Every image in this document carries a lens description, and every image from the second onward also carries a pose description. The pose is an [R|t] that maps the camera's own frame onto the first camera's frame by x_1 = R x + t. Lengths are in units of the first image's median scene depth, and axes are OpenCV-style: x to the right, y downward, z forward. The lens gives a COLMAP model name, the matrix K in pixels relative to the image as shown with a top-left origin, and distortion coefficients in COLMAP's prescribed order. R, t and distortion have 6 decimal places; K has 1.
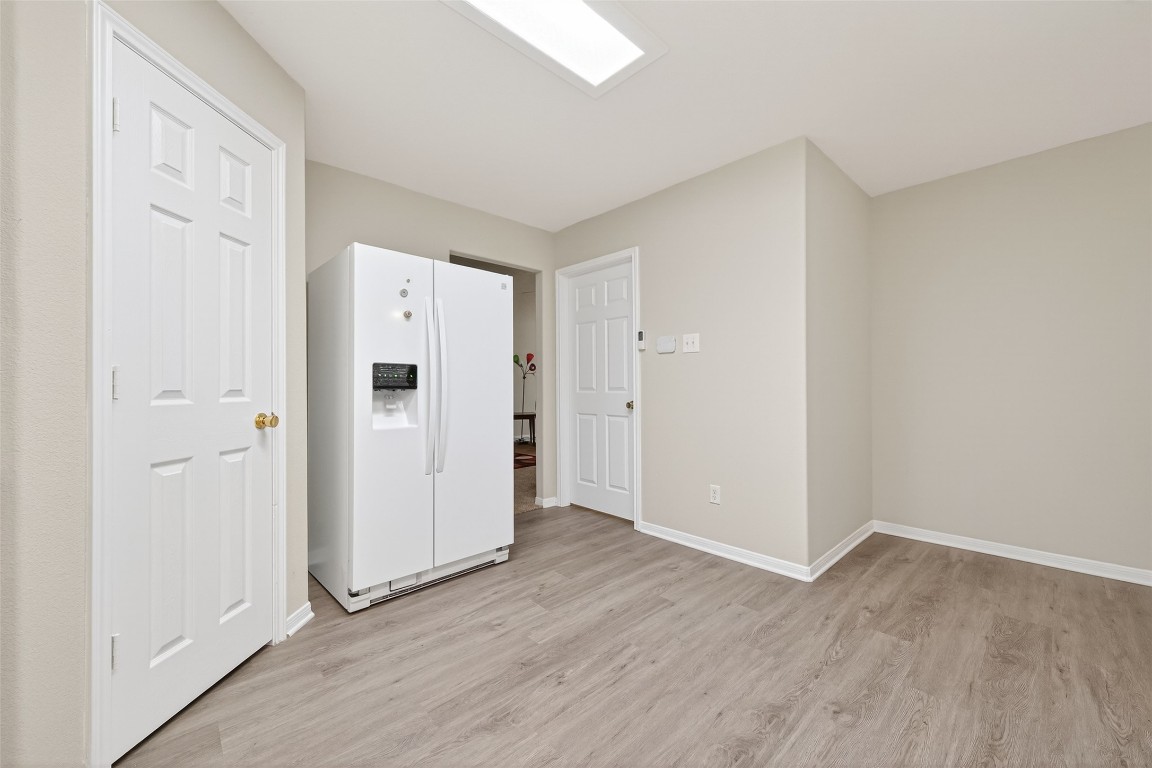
lens RADIAL K [[446.4, 0, 578.2], [0, 446.4, 387.0], [0, 0, 1]] dist [0.008284, -0.003027]
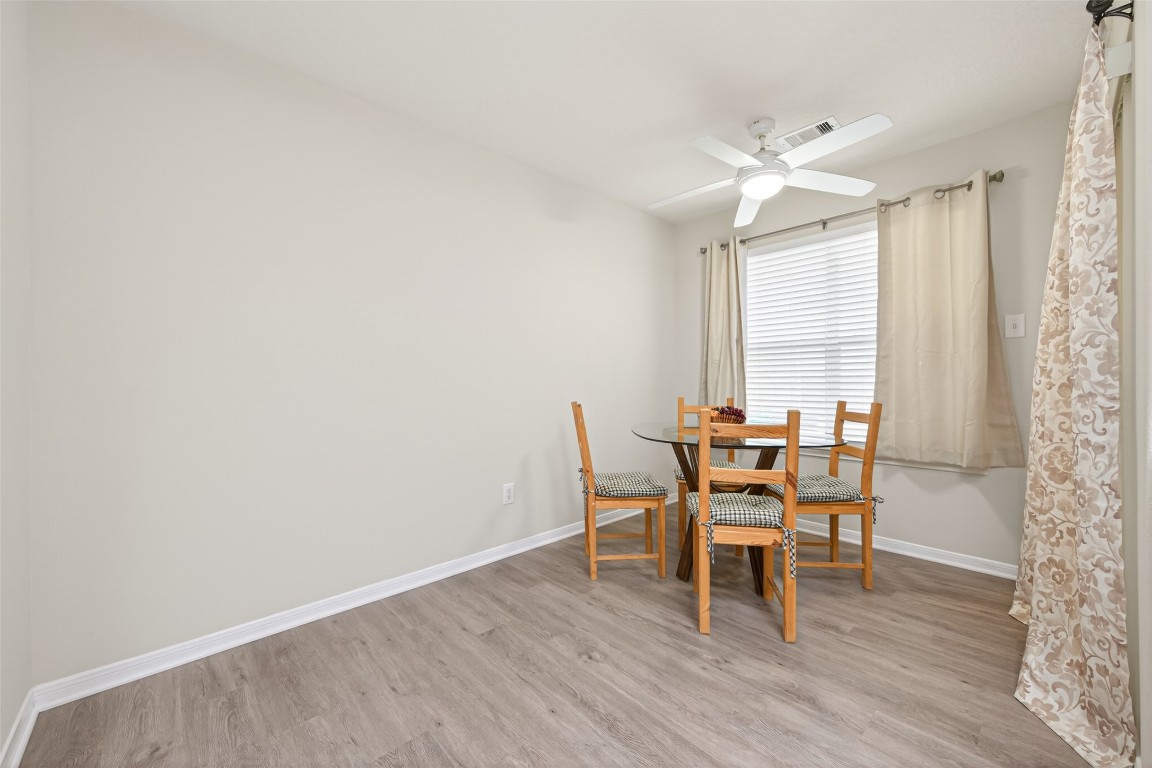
lens RADIAL K [[446.4, 0, 578.3], [0, 446.4, 382.7], [0, 0, 1]] dist [0.008284, -0.003027]
pose [[0.006344, 0.002093, 0.999978, 0.412286], [0.009856, 0.999949, -0.002155, -0.004671], [-0.999931, 0.009869, 0.006323, 0.878450]]
